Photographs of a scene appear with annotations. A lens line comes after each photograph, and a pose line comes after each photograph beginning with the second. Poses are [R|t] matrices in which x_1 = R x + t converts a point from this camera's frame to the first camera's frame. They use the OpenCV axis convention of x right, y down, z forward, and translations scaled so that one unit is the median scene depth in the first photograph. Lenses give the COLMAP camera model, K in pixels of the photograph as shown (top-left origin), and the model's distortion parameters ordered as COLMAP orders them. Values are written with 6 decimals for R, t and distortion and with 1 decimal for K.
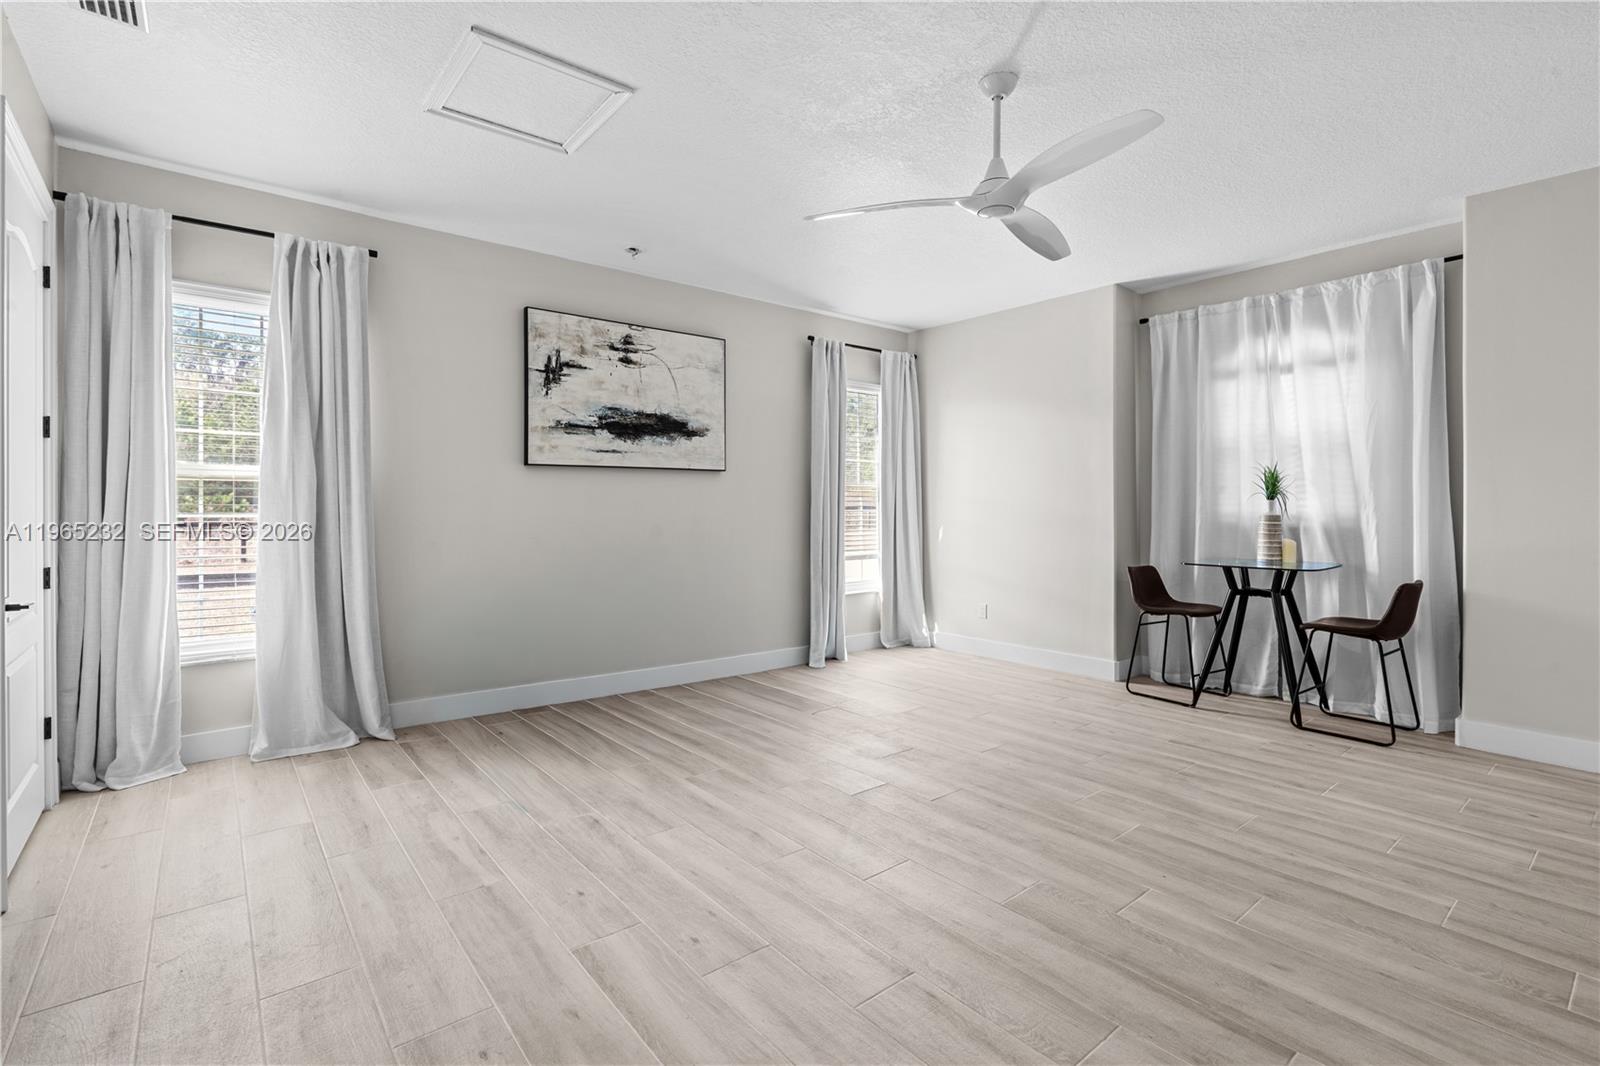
lens RADIAL K [[738.2, 0, 800.8], [0, 738.2, 518.7], [0, 0, 1]] dist [-0.000735, 0.000089]
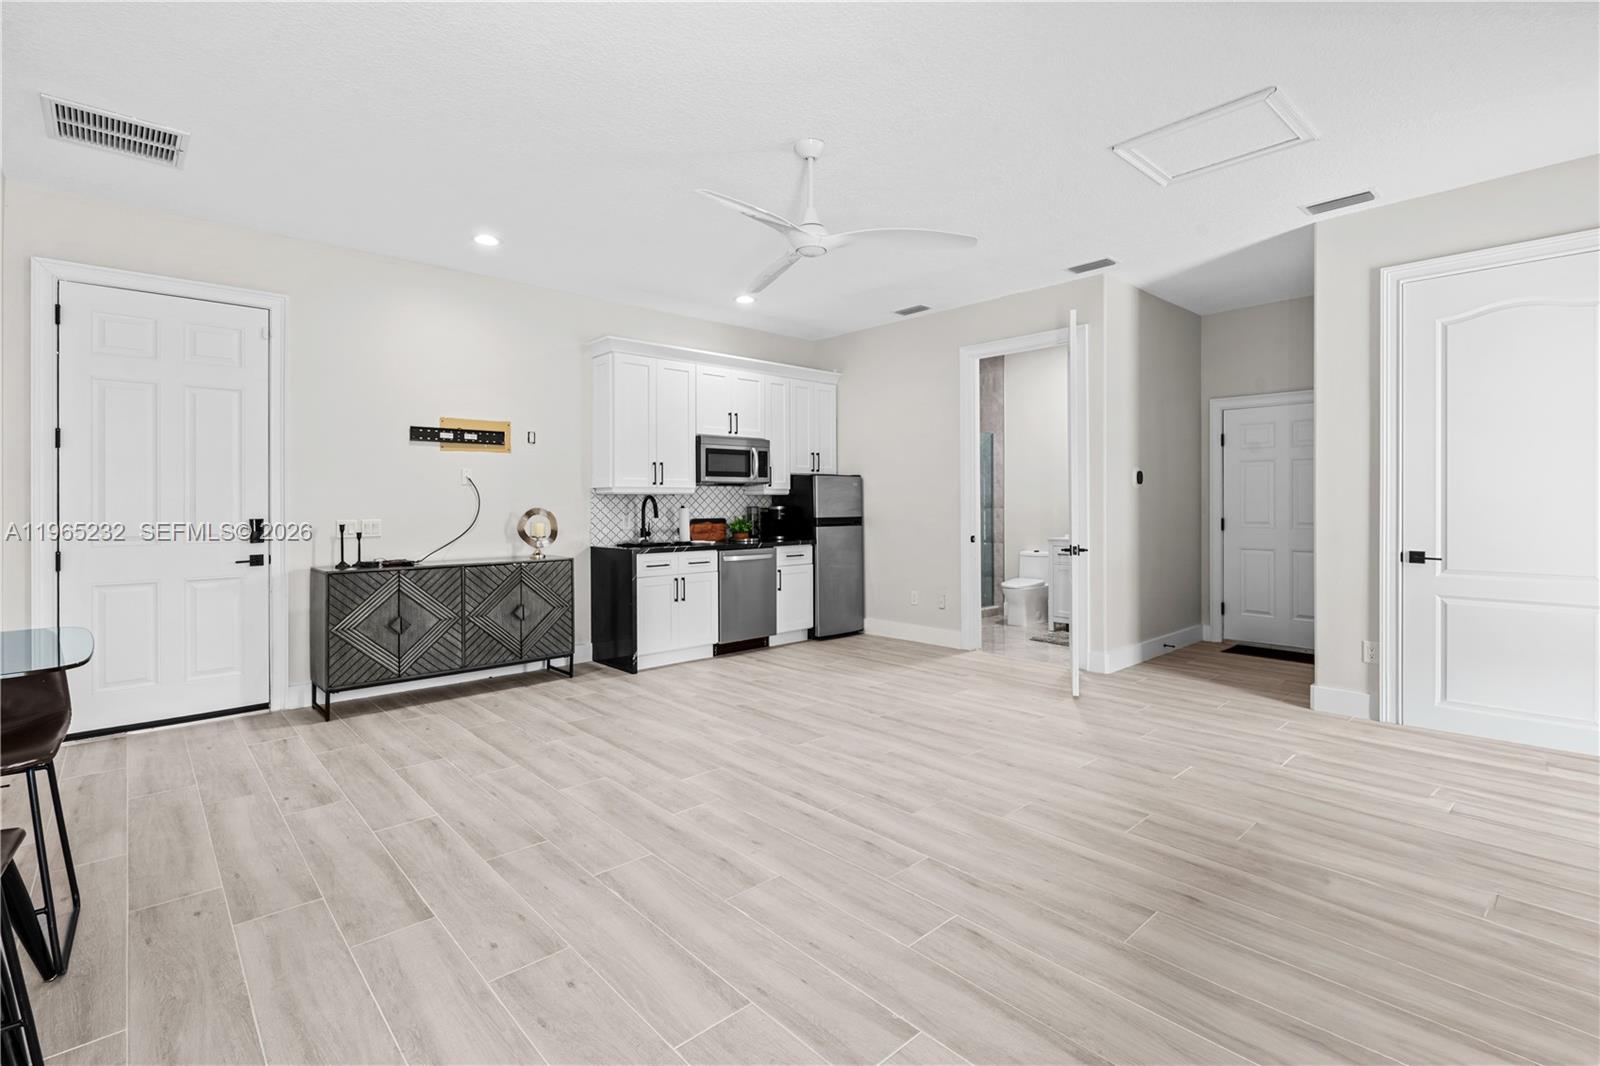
lens RADIAL K [[738.2, 0, 798.7], [0, 738.2, 517.7], [0, 0, 1]] dist [-0.000735, 0.000089]
pose [[-0.998156, 0.005860, -0.060423, 0.358155], [0.004249, 0.999633, 0.026769, -0.014937], [0.060557, 0.026463, -0.997814, 2.185524]]
